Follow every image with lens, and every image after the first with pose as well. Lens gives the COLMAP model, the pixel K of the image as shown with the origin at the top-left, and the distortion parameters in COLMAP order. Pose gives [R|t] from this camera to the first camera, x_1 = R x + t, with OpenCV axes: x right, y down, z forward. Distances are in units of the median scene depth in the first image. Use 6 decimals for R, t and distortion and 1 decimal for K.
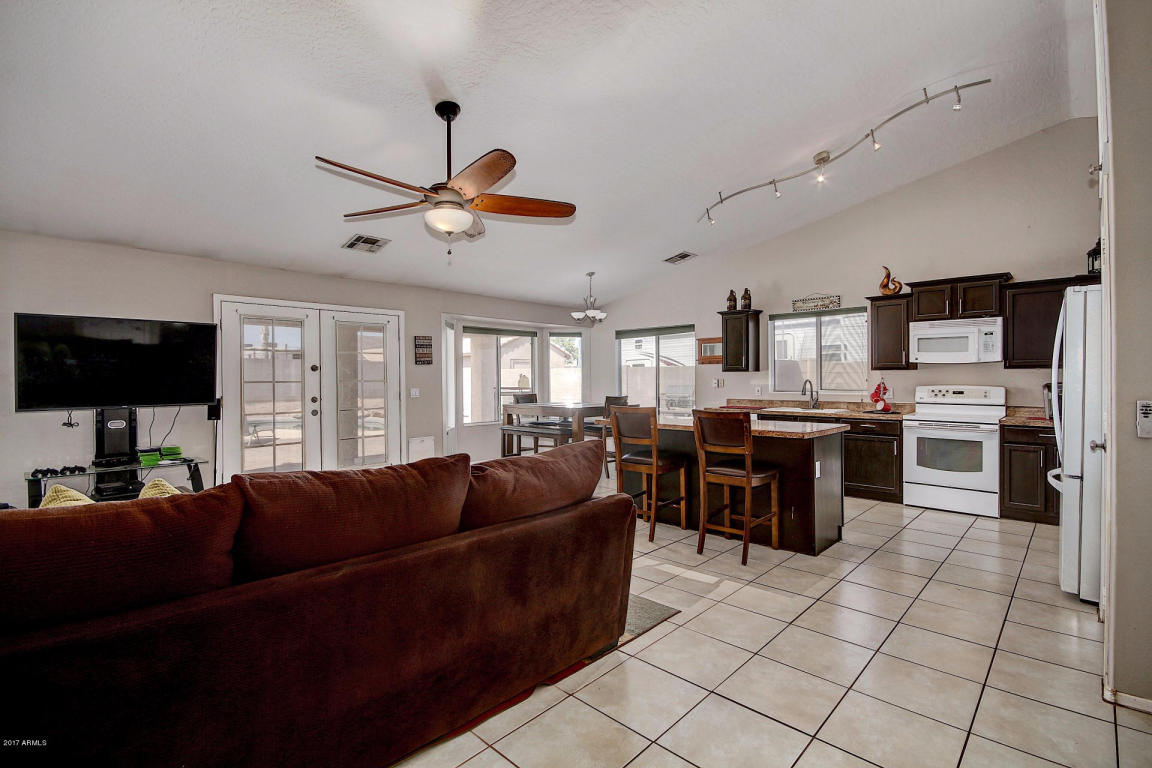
lens RADIAL K [[538.9, 0, 578.7], [0, 538.9, 381.2], [0, 0, 1]] dist [-0.000660, -0.000336]
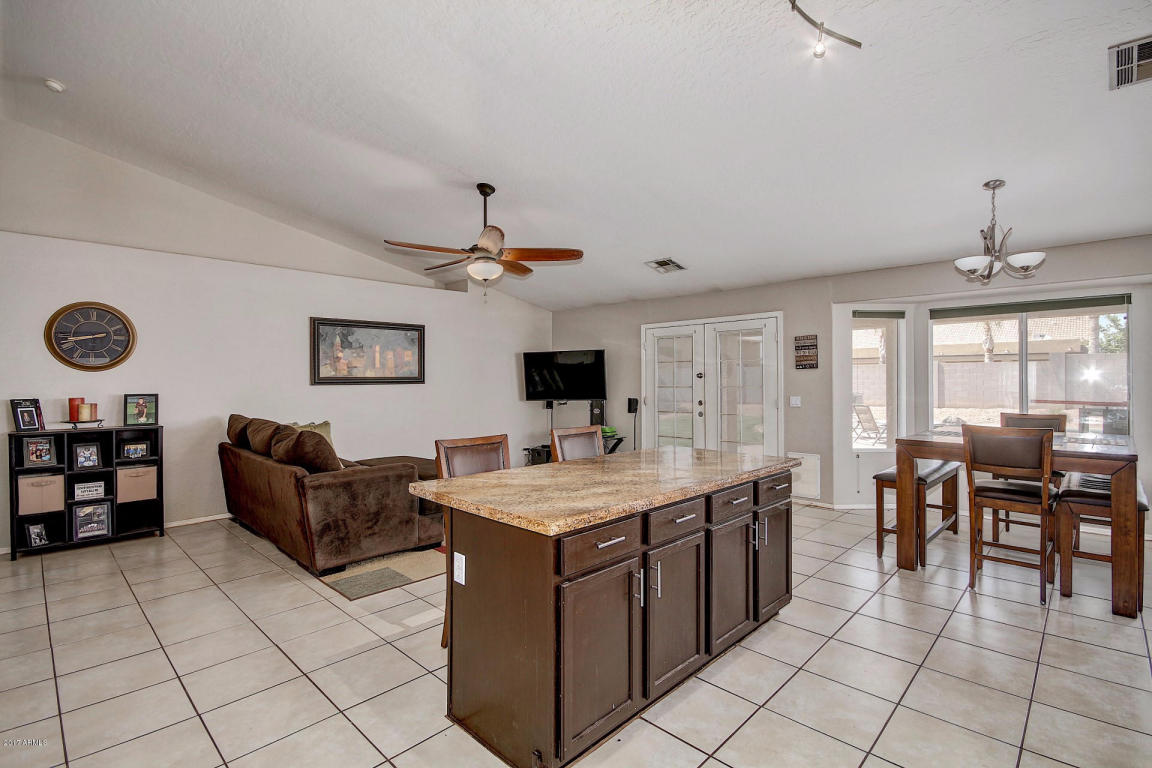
lens RADIAL K [[545.9, 0, 583.1], [0, 545.9, 377.2], [0, 0, 1]] dist [-0.001659, 0.000276]
pose [[-0.013562, -0.000706, -0.999908, 0.688528], [-0.002411, 0.999997, -0.000674, -0.019605], [0.999905, 0.002401, -0.013563, 0.783327]]
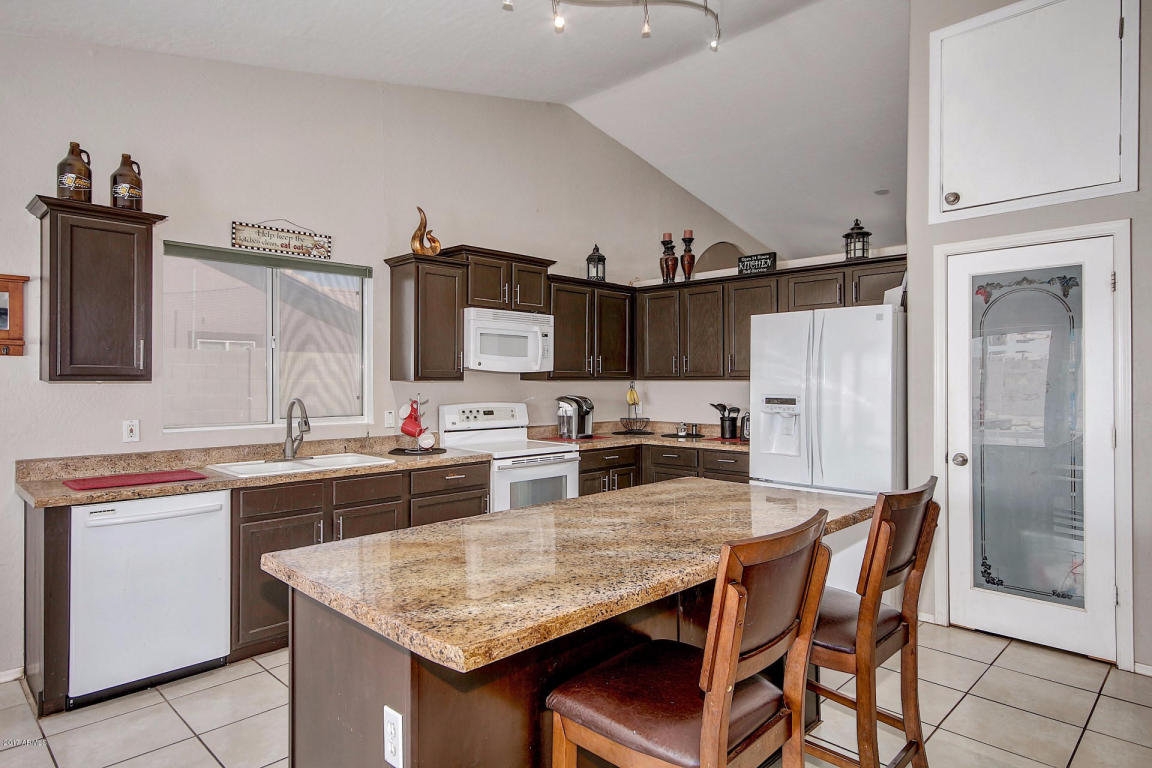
lens RADIAL K [[663.7, 0, 578.7], [0, 663.7, 379.8], [0, 0, 1]] dist [0.016438, 0.000403]
pose [[0.020165, 0.004541, 0.999786, -0.172206], [0.007712, 0.999959, -0.004697, -0.017112], [-0.999767, 0.007805, 0.020129, 0.836595]]
